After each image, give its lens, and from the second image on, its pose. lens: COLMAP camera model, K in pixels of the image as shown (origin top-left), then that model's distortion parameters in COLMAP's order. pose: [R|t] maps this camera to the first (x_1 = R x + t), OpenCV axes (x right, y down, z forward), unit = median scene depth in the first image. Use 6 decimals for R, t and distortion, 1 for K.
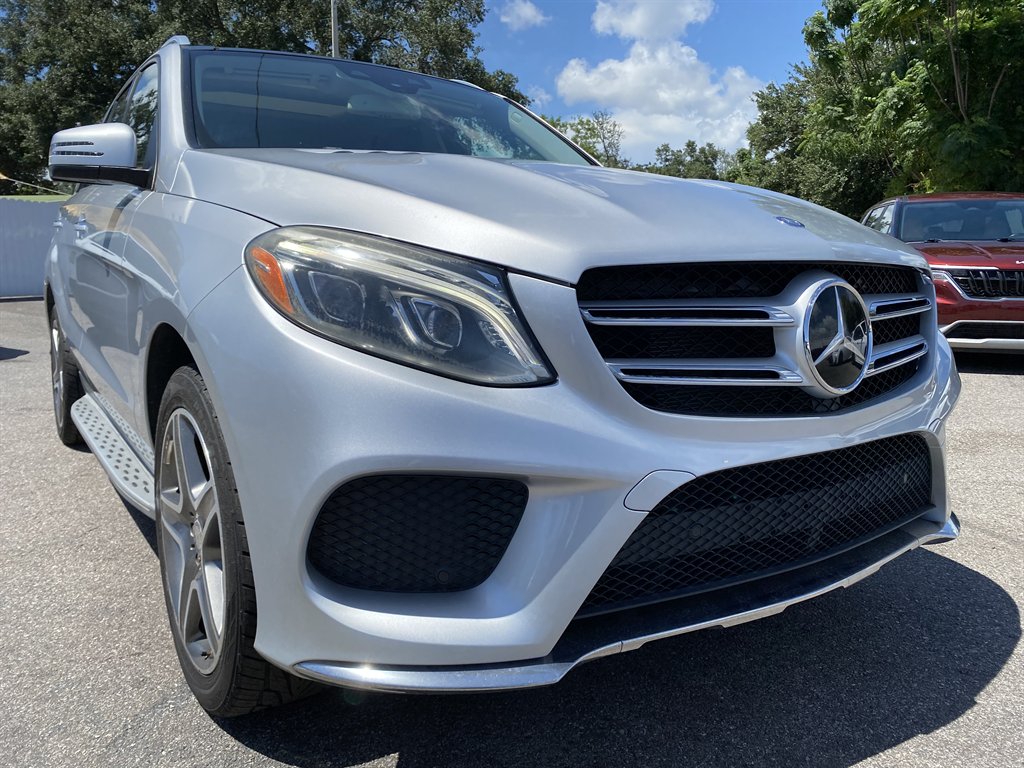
lens RADIAL K [[786.5, 0, 511.2], [0, 786.5, 383.8], [0, 0, 1]] dist [0.026162, -0.026896]
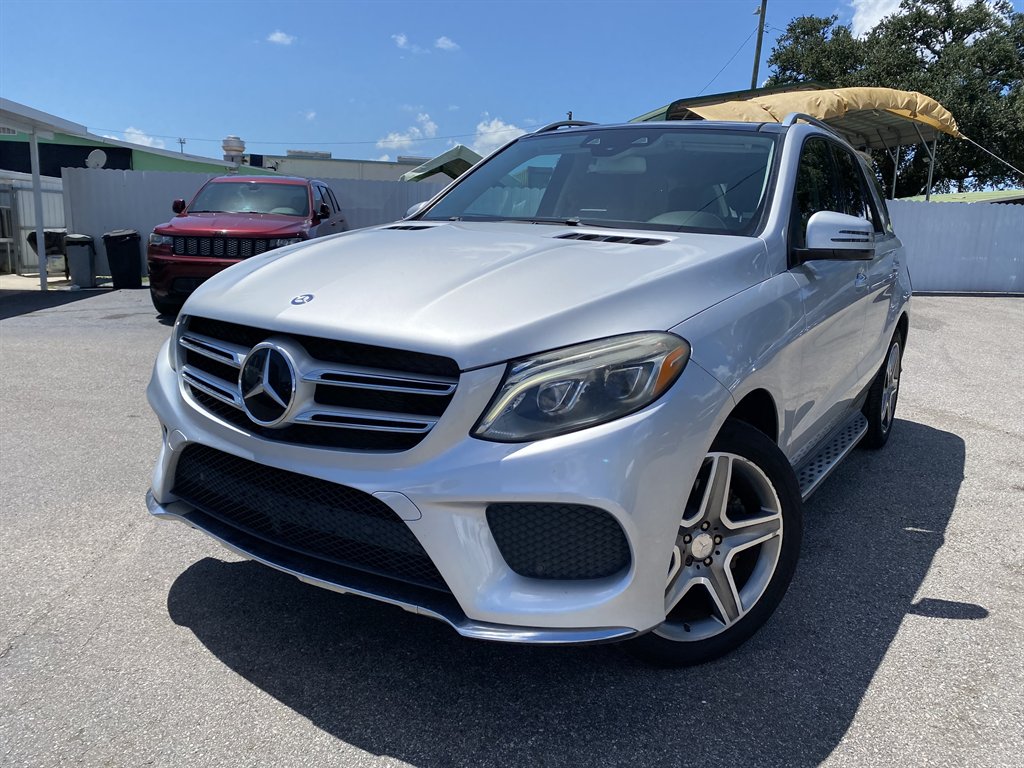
lens RADIAL K [[786.5, 0, 509.0], [0, 786.5, 393.6], [0, 0, 1]] dist [0.026162, -0.026896]
pose [[0.376938, 0.194309, -0.905628, 1.596409], [-0.170549, 0.975590, 0.138335, -0.270009], [0.910401, 0.102311, 0.400876, 0.723722]]
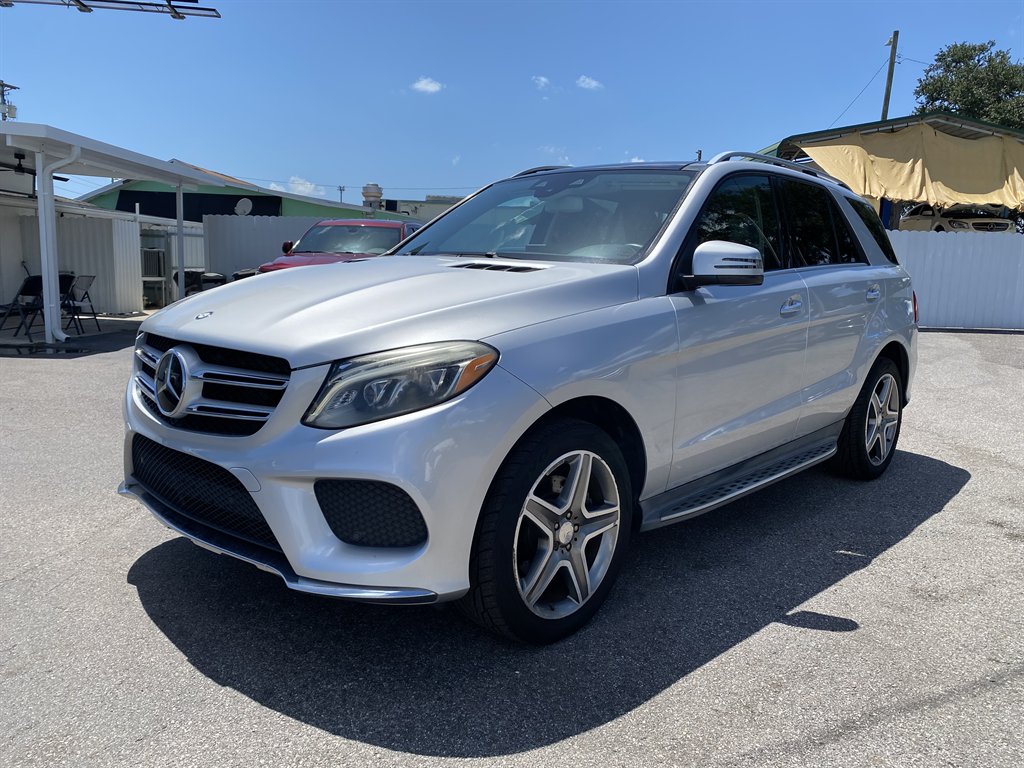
lens RADIAL K [[786.5, 0, 520.1], [0, 786.5, 391.8], [0, 0, 1]] dist [0.026162, -0.026896]
pose [[0.222883, 0.154223, -0.962569, 1.965818], [-0.171548, 0.978203, 0.117006, -0.326153], [0.959632, 0.139048, 0.244482, 1.145457]]
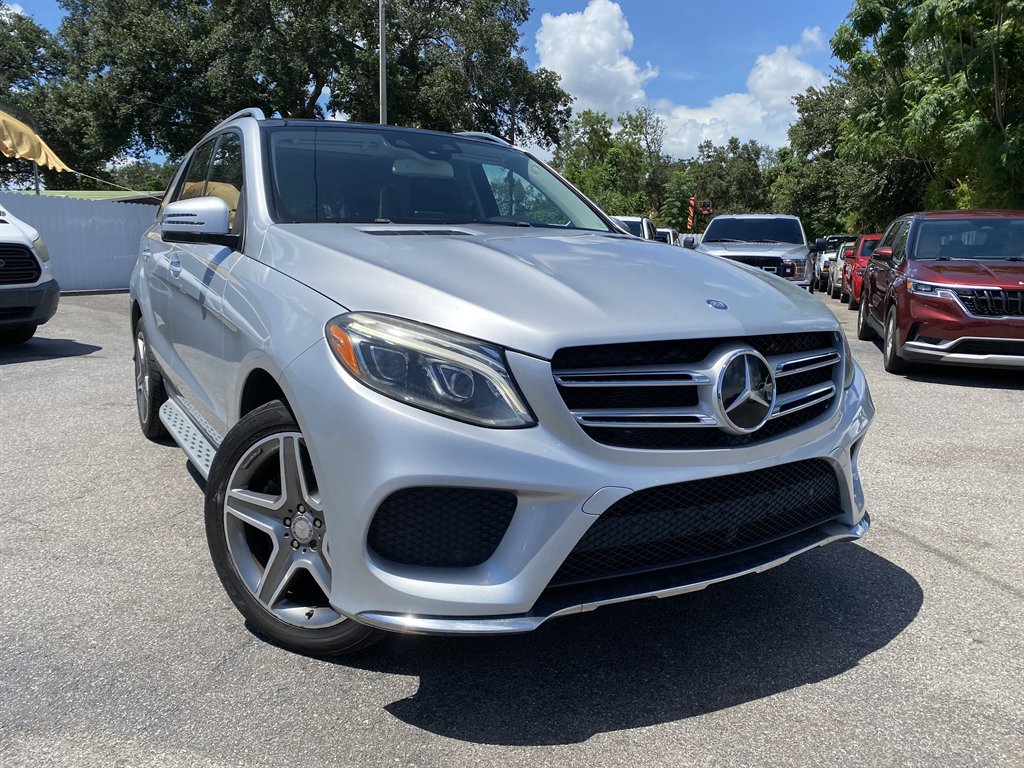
lens RADIAL K [[786.5, 0, 513.2], [0, 786.5, 378.7], [0, 0, 1]] dist [0.026162, -0.026896]
pose [[0.998711, 0.021233, -0.046098, 0.059633], [-0.021036, 0.999767, 0.004743, -0.069110], [0.046188, -0.003767, 0.998926, -0.345534]]
